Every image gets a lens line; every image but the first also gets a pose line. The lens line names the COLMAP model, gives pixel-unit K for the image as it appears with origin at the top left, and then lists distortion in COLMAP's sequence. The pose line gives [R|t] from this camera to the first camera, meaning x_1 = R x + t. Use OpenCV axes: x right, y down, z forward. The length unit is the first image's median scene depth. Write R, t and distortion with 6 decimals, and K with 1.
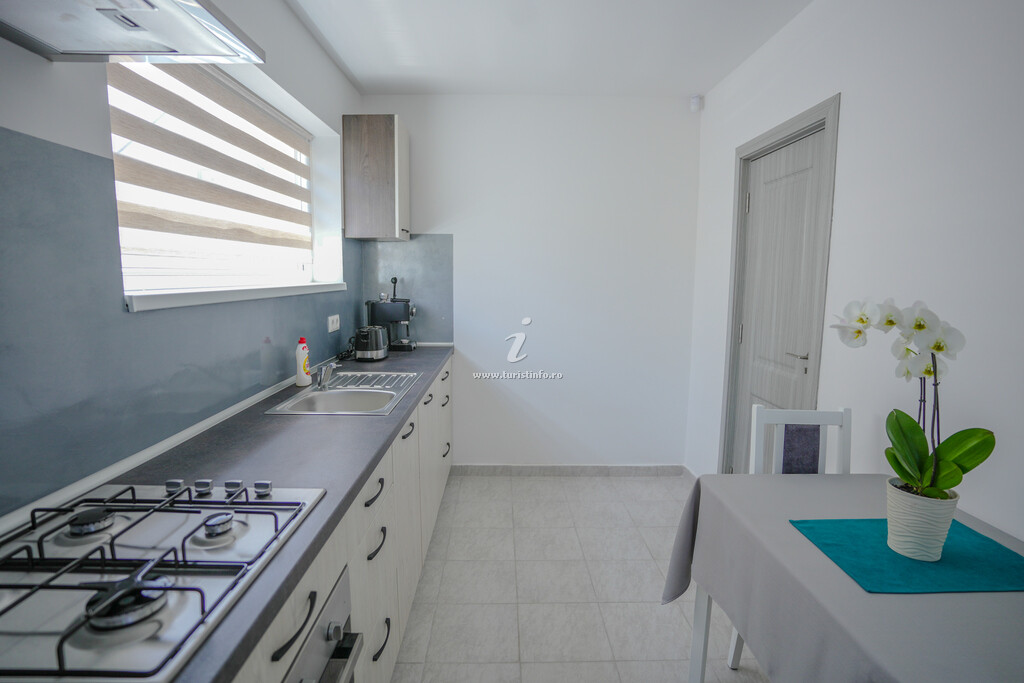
lens RADIAL K [[491.8, 0, 500.9], [0, 491.8, 339.3], [0, 0, 1]] dist [-0.069007, 0.028947]
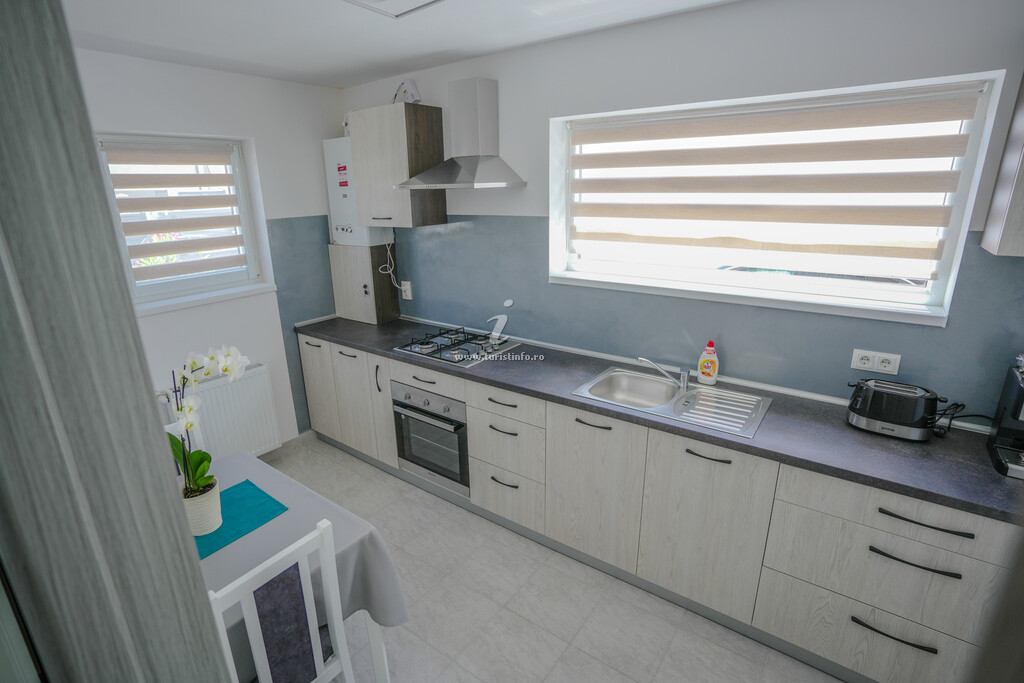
lens RADIAL K [[491.8, 0, 500.9], [0, 491.8, 339.3], [0, 0, 1]] dist [-0.069007, 0.028947]
pose [[-0.591212, 0.201389, -0.780968, 0.779077], [-0.111182, 0.938726, 0.326238, -0.334927], [0.798816, 0.279706, -0.532596, 1.300841]]
